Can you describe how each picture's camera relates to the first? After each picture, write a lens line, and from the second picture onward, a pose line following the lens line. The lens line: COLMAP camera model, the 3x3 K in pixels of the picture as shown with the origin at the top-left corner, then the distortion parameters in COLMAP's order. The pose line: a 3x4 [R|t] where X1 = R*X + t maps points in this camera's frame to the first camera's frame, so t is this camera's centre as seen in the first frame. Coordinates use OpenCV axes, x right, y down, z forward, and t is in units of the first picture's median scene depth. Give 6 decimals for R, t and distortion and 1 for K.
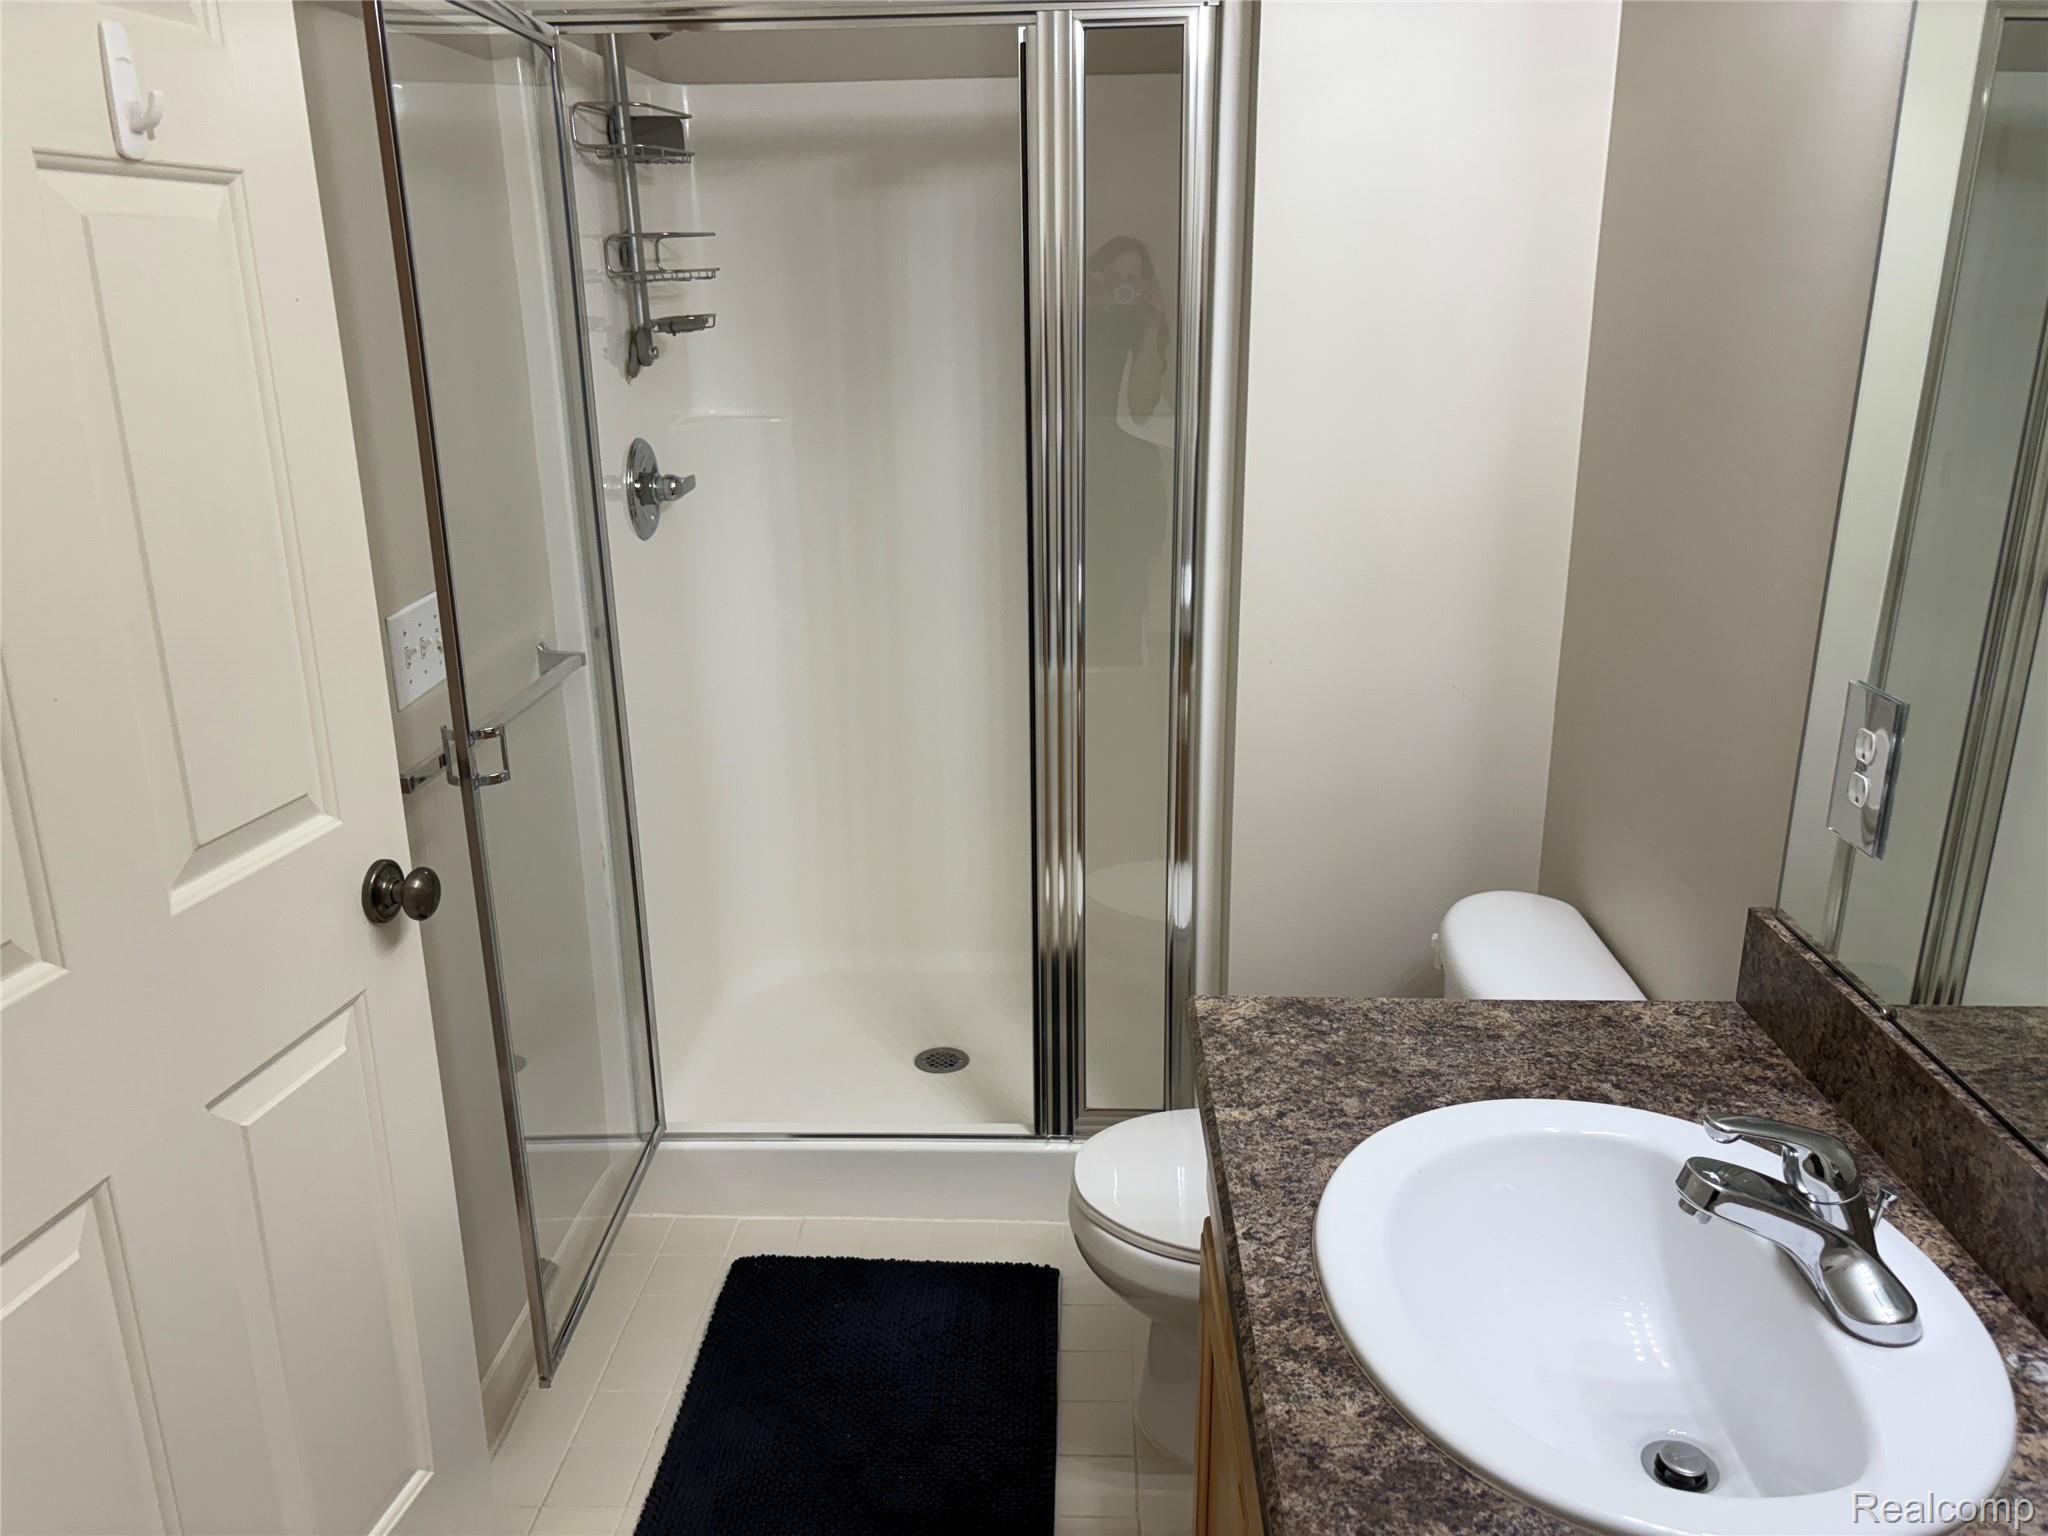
lens RADIAL K [[1561.4, 0, 1024.3], [0, 1561.4, 770.8], [0, 0, 1]] dist [0.054747, -0.067050]
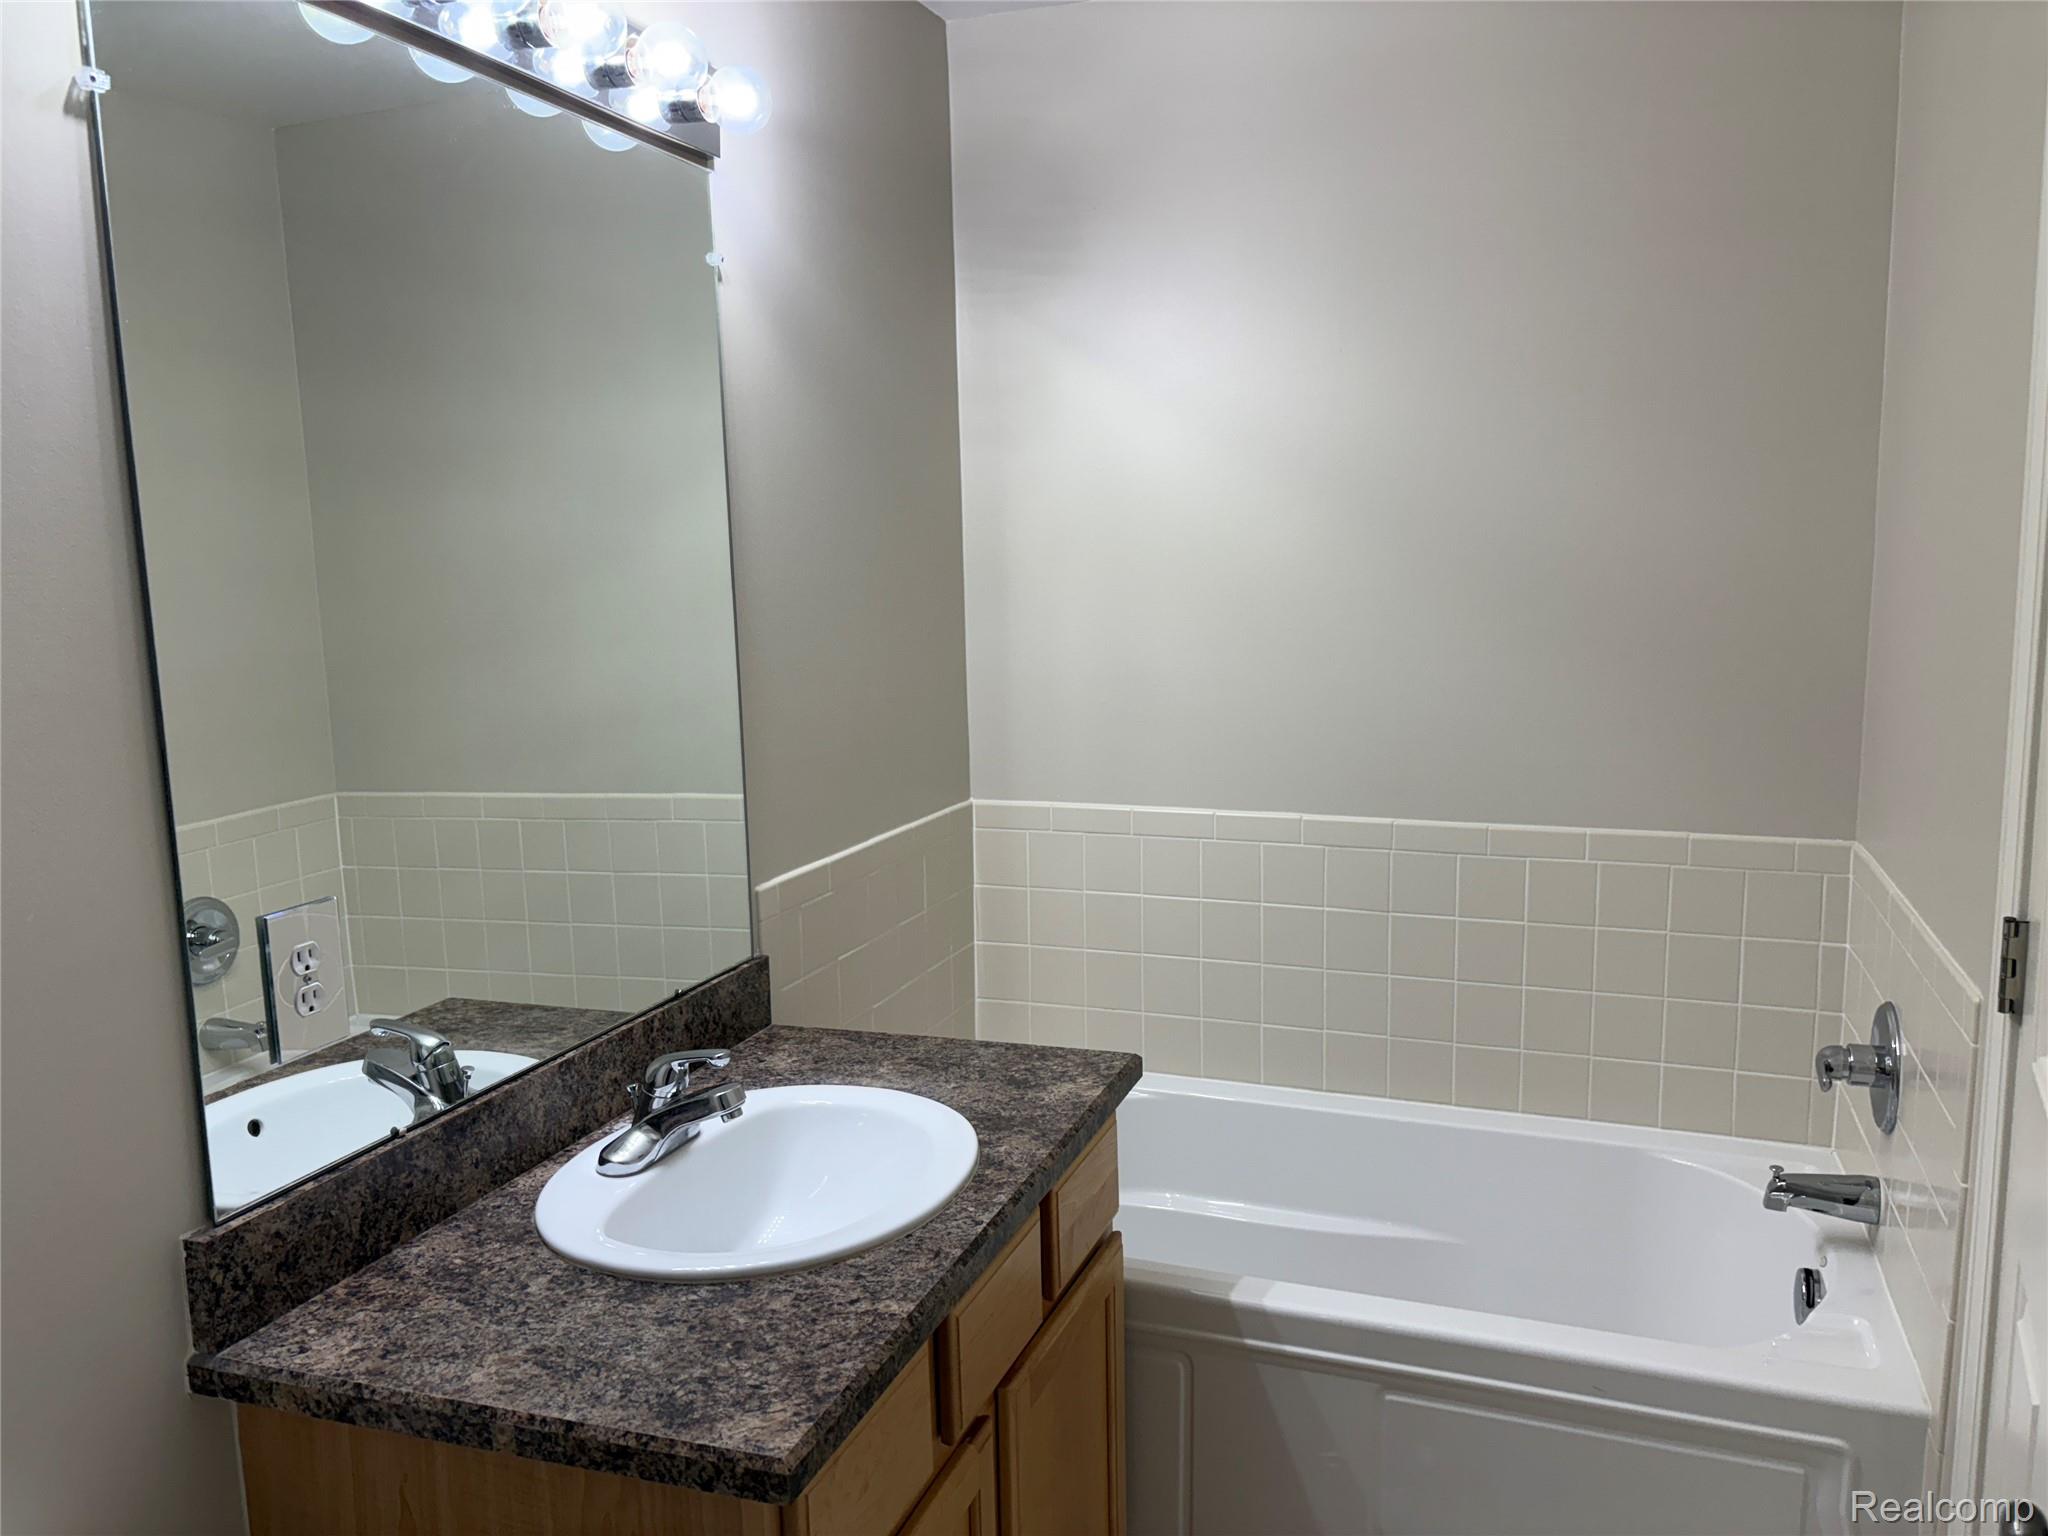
lens RADIAL K [[1561.4, 0, 1024.3], [0, 1561.4, 772.2], [0, 0, 1]] dist [0.054747, -0.067050]
pose [[-0.948426, -0.021285, 0.316282, -0.251810], [0.120377, 0.898822, 0.421461, -0.495046], [-0.293252, 0.437798, -0.849904, 1.620576]]
